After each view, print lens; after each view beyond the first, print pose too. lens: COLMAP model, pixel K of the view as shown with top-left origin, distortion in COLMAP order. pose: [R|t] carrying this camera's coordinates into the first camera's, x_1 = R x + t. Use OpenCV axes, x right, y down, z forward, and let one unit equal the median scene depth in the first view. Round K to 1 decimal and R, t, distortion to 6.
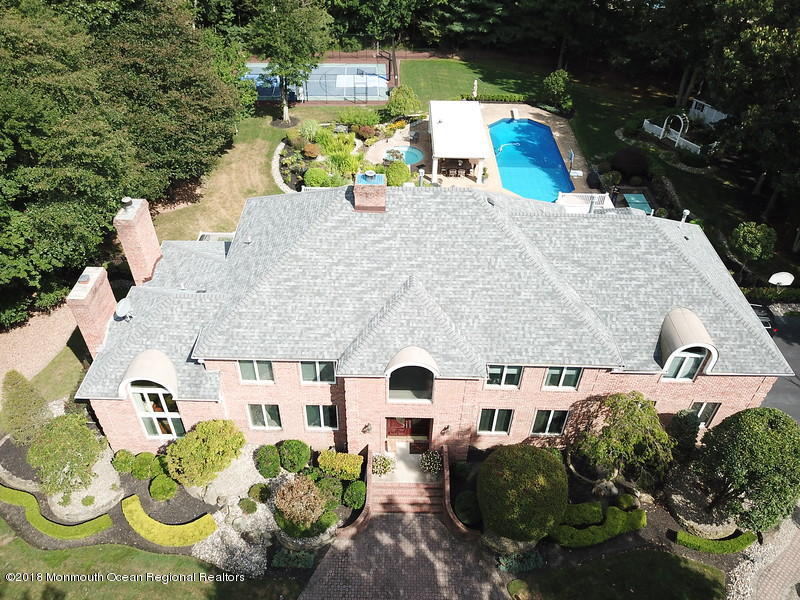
lens RADIAL K [[623.5, 0, 398.7], [0, 623.5, 300.9], [0, 0, 1]] dist [0.012053, -0.039131]
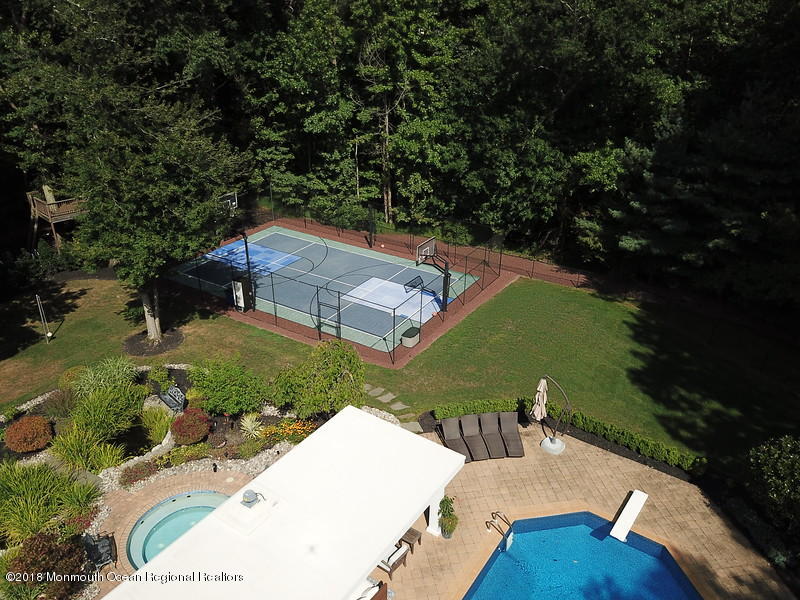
lens RADIAL K [[623.5, 0, 397.2], [0, 623.5, 301.4], [0, 0, 1]] dist [0.012053, -0.039131]
pose [[0.833980, 0.244524, -0.494658, 0.184322], [-0.362110, 0.918947, -0.156245, -0.258176], [0.416358, 0.309426, 0.854928, 0.537033]]
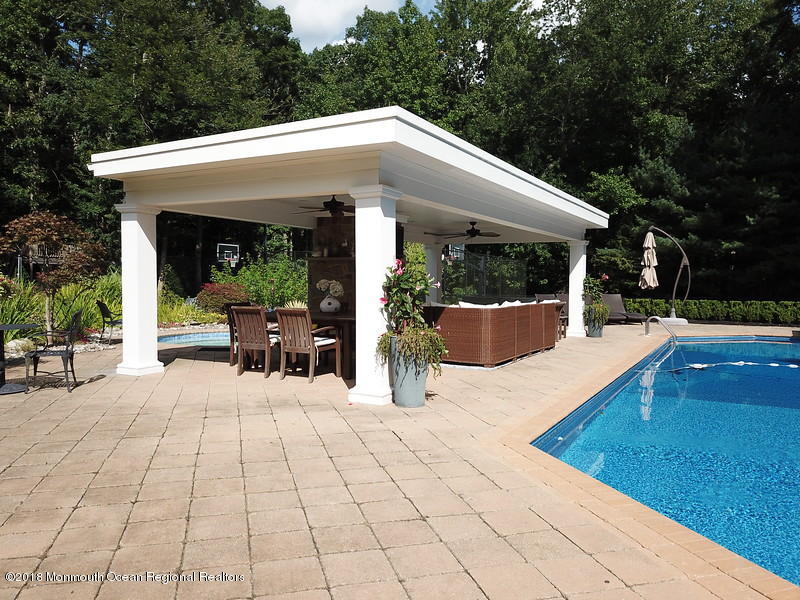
lens RADIAL K [[623.5, 0, 398.1], [0, 623.5, 301.4], [0, 0, 1]] dist [0.012053, -0.039131]
pose [[0.881842, 0.012529, -0.471379, 0.133415], [-0.307472, 0.773185, -0.554659, -0.095425], [0.357514, 0.634057, 0.685679, 0.638838]]
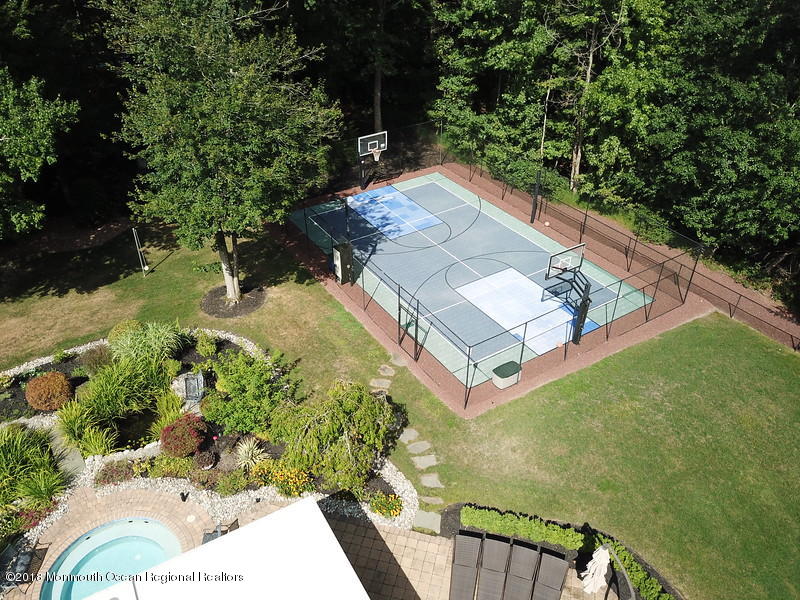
lens RADIAL K [[623.5, 0, 381.5], [0, 623.5, 306.6], [0, 0, 1]] dist [0.012053, -0.039131]
pose [[0.506421, 0.492652, -0.707694, 0.168773], [-0.555166, 0.814270, 0.169571, -0.352504], [0.659794, 0.307014, 0.685868, 0.632456]]
